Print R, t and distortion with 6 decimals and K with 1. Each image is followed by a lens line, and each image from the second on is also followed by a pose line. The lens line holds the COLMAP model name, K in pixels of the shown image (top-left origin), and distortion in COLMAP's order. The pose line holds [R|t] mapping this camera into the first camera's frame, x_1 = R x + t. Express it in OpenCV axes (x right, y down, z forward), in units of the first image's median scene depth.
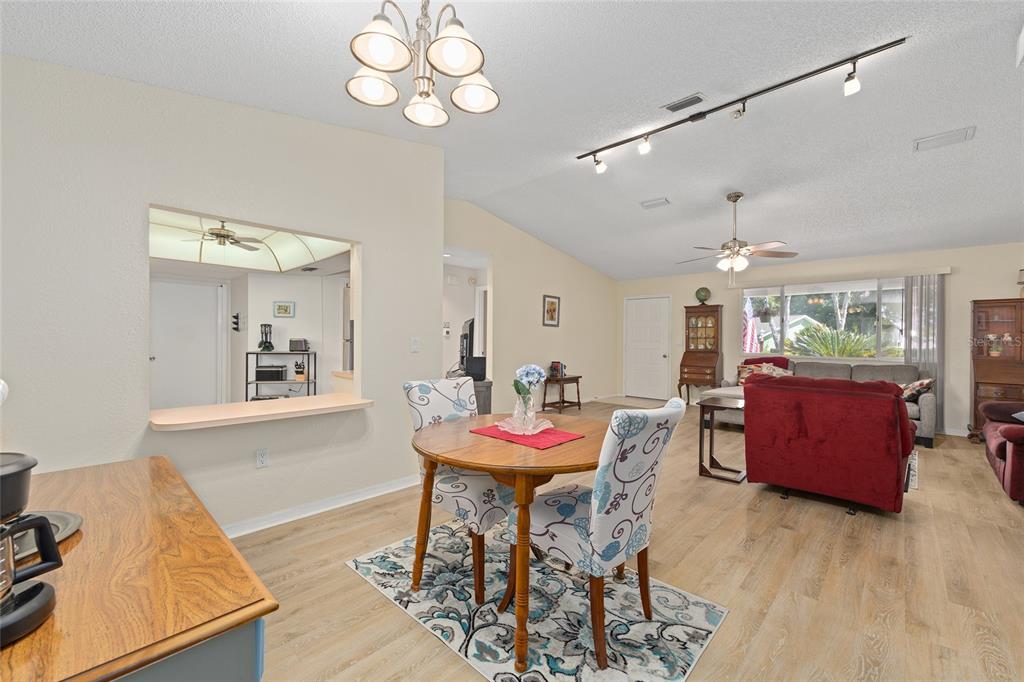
lens RADIAL K [[408.8, 0, 514.3], [0, 408.8, 339.2], [0, 0, 1]] dist [-0.002182, -0.000135]
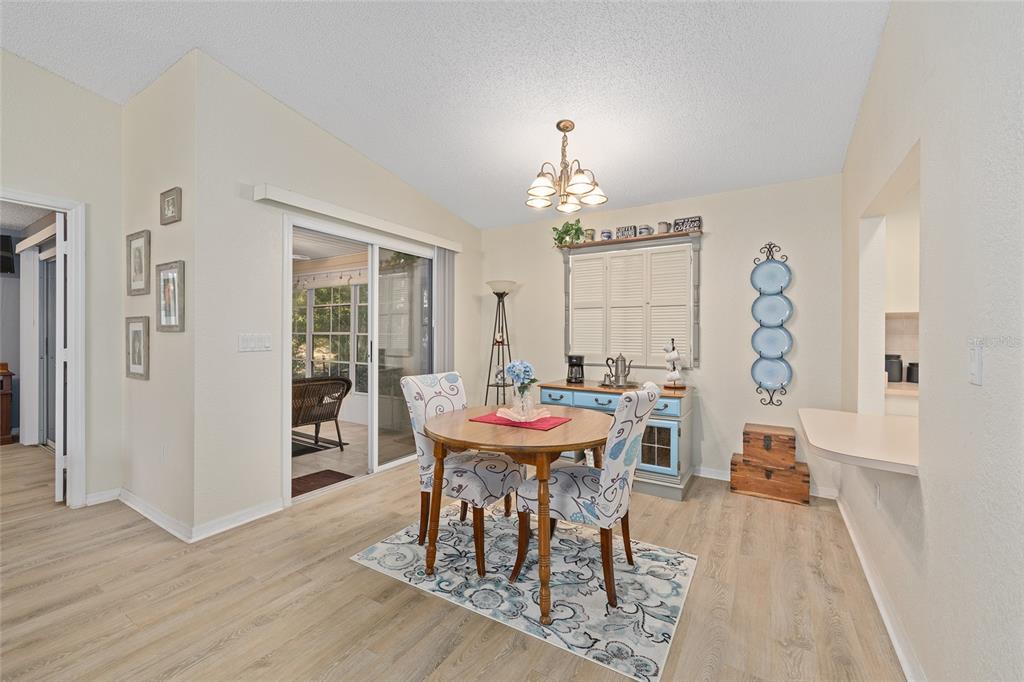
lens RADIAL K [[408.8, 0, 510.8], [0, 408.8, 338.4], [0, 0, 1]] dist [-0.002182, -0.000135]
pose [[-0.981594, -0.008957, -0.190769, 0.237622], [-0.010527, 0.999919, 0.007215, -0.000629], [0.190689, 0.009091, -0.981608, 1.837732]]
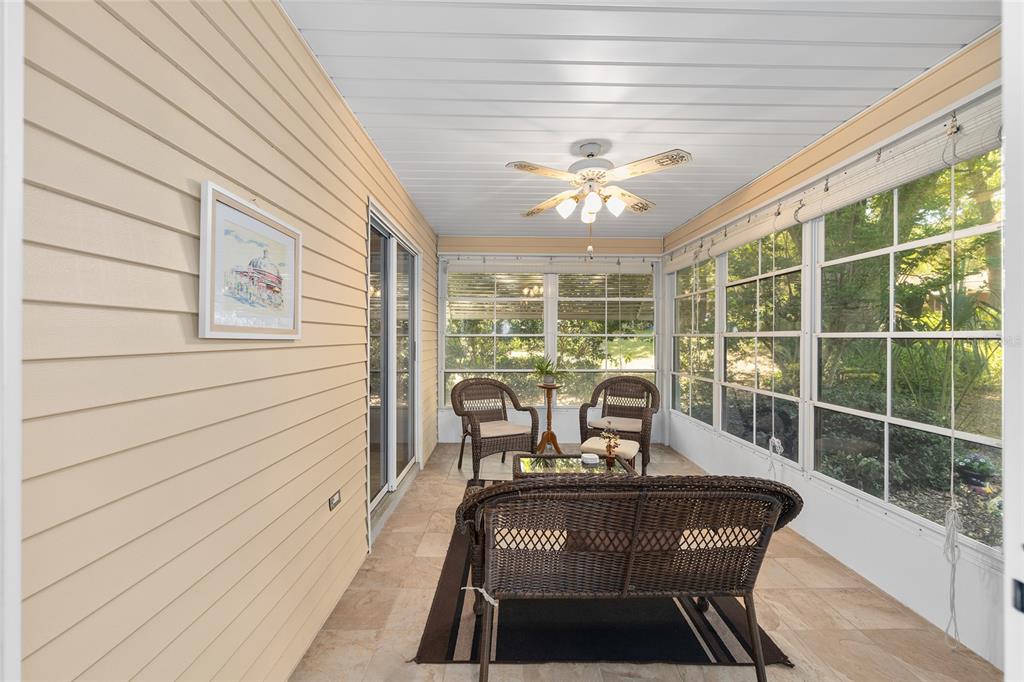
lens RADIAL K [[408.8, 0, 511.7], [0, 408.8, 336.6], [0, 0, 1]] dist [-0.002182, -0.000135]
pose [[-0.693996, -0.011237, 0.719891, 0.280666], [-0.004693, 0.999928, 0.011084, -0.001240], [-0.719964, 0.004313, -0.693998, 1.597894]]
